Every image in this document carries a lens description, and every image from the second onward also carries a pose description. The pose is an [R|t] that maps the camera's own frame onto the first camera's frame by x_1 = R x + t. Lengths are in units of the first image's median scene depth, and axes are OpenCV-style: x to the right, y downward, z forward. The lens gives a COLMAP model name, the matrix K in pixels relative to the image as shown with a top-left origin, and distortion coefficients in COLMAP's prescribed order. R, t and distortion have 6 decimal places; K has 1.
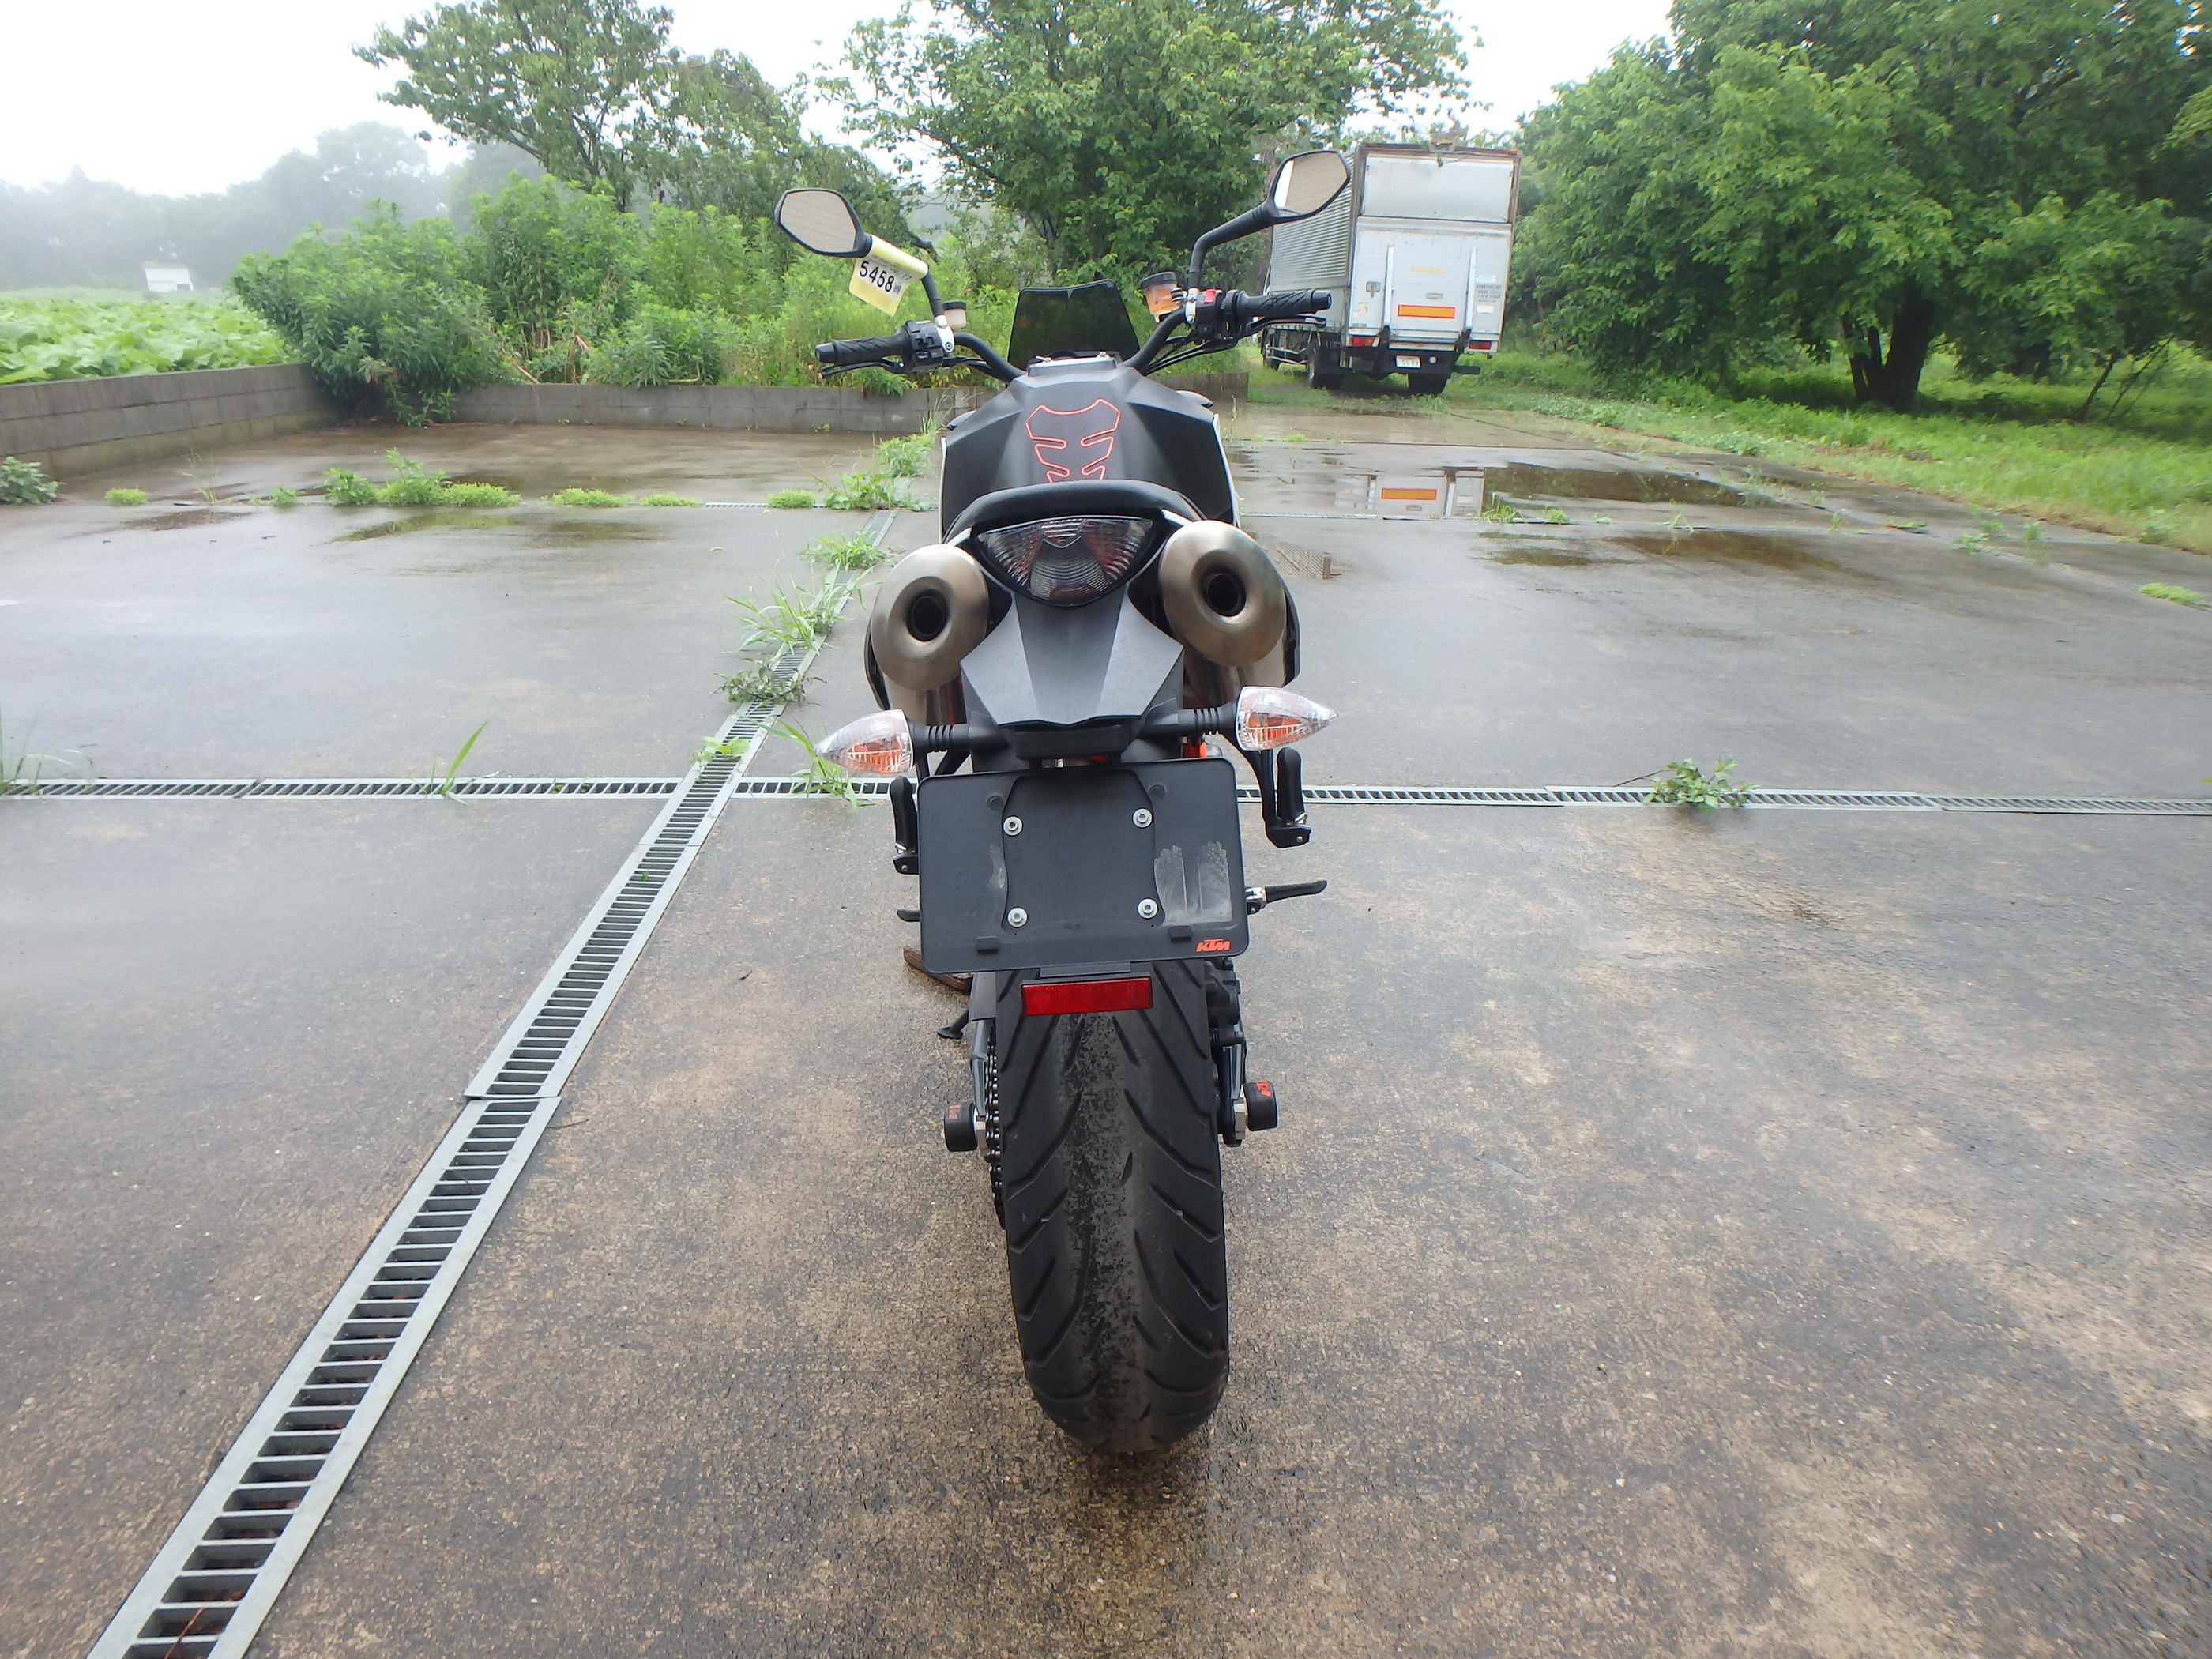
lens RADIAL K [[1350.7, 0, 1120.4], [0, 1350.7, 816.3], [0, 0, 1]] dist [-0.055722, 0.012751]
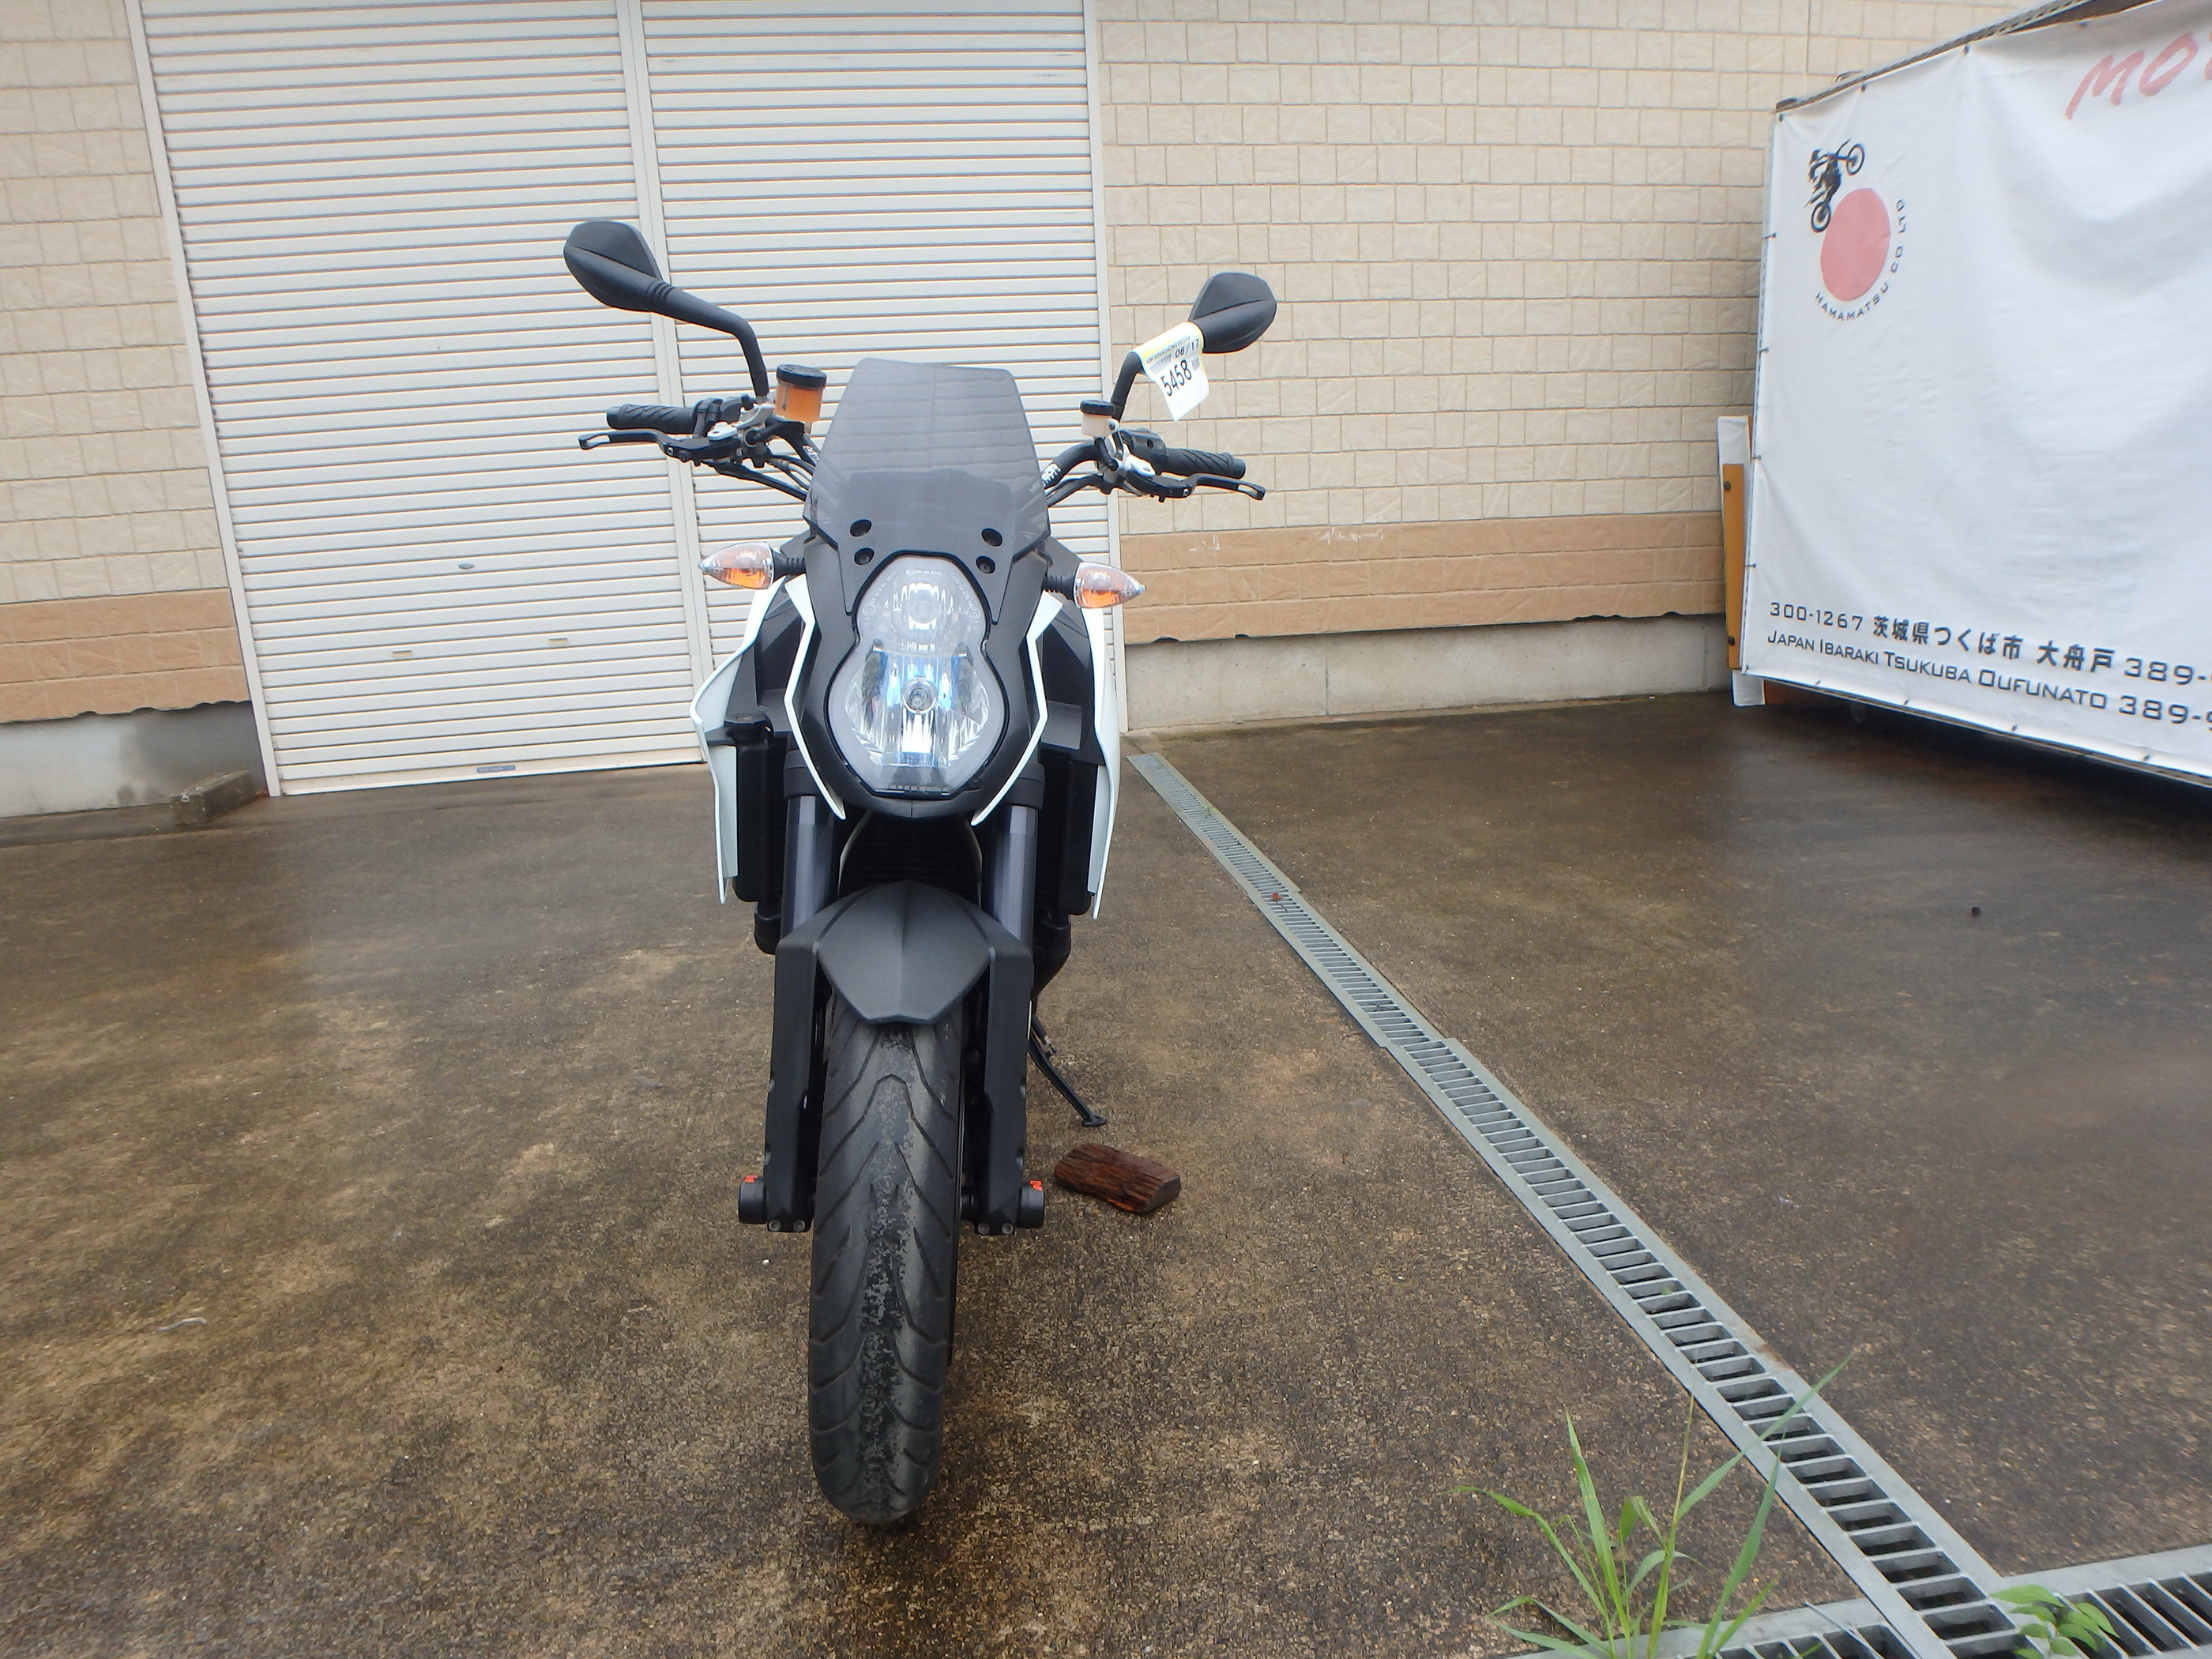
lens RADIAL K [[1350.7, 0, 1120.4], [0, 1350.7, 816.3], [0, 0, 1]] dist [-0.055722, 0.012751]
pose [[-0.996692, 0.031165, -0.075055, -0.073922], [-0.015679, 0.832458, 0.553866, -0.584433], [0.079742, 0.553211, -0.829216, 1.666558]]
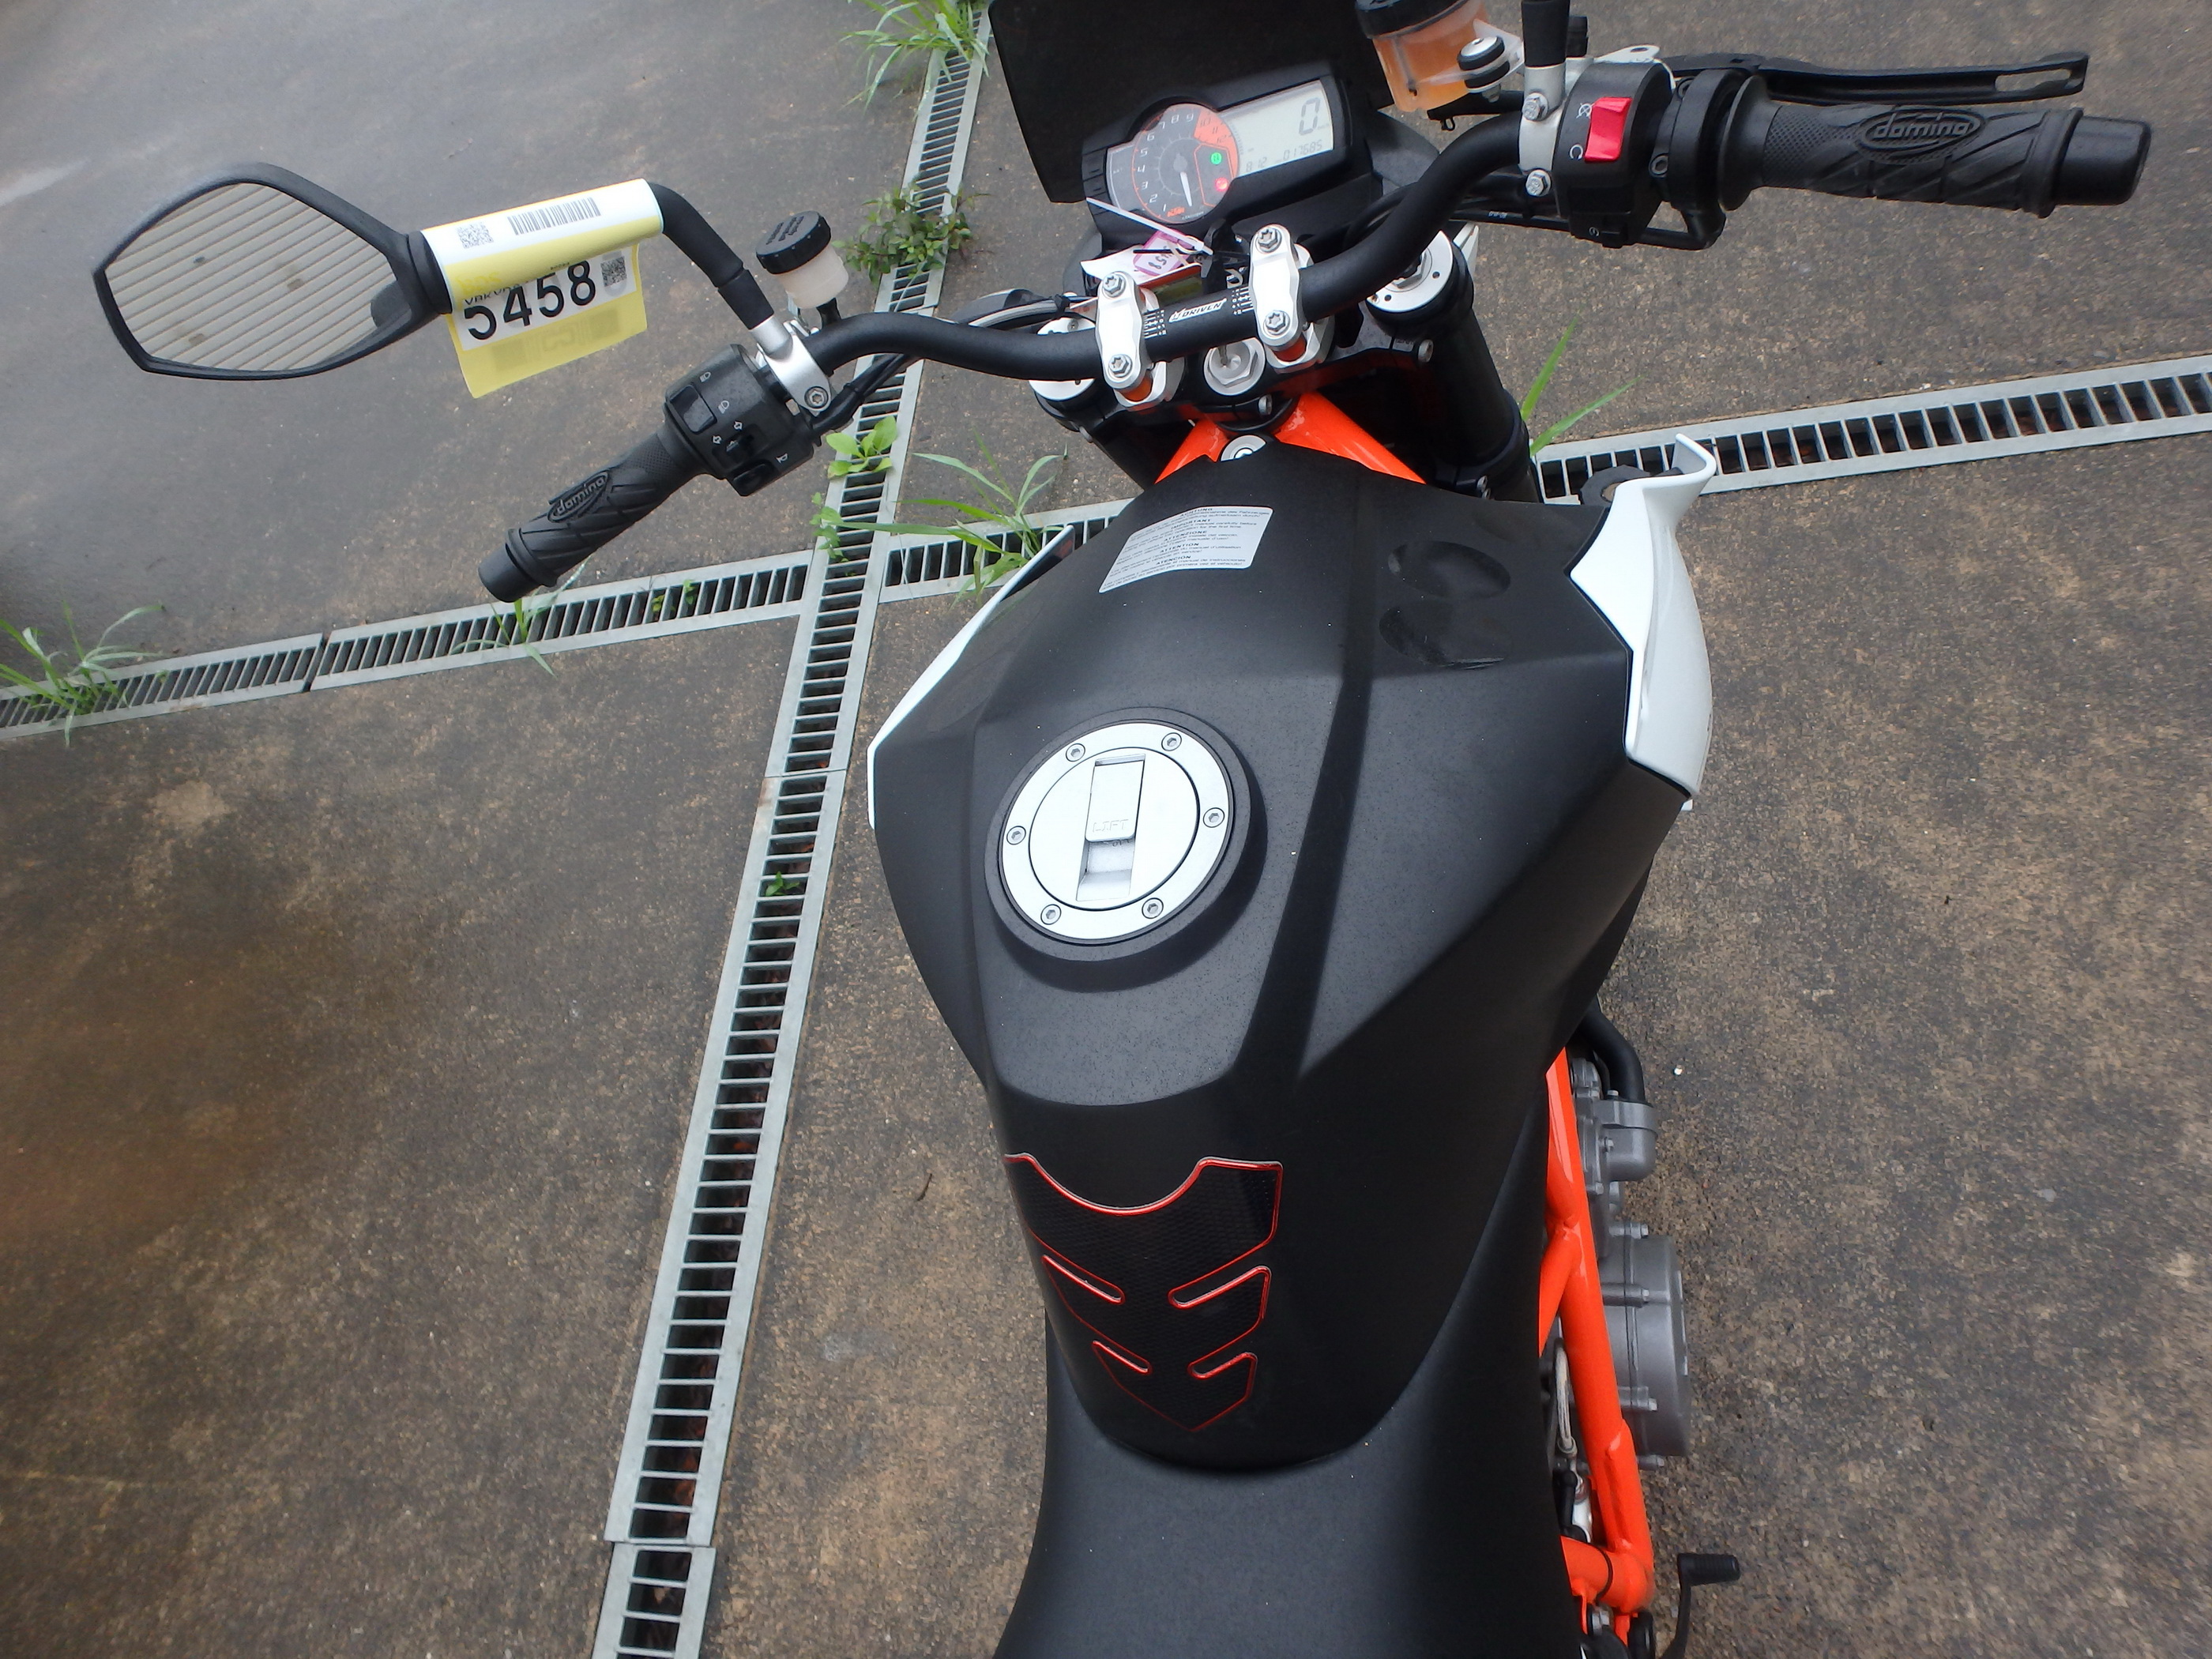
lens RADIAL K [[1350.7, 0, 1120.4], [0, 1350.7, 816.3], [0, 0, 1]] dist [-0.055722, 0.012751]
pose [[0.946086, -0.041534, -0.321241, 0.048470], [0.236767, 0.765465, 0.598335, -0.435354], [0.221047, -0.642136, 0.734029, 0.666095]]
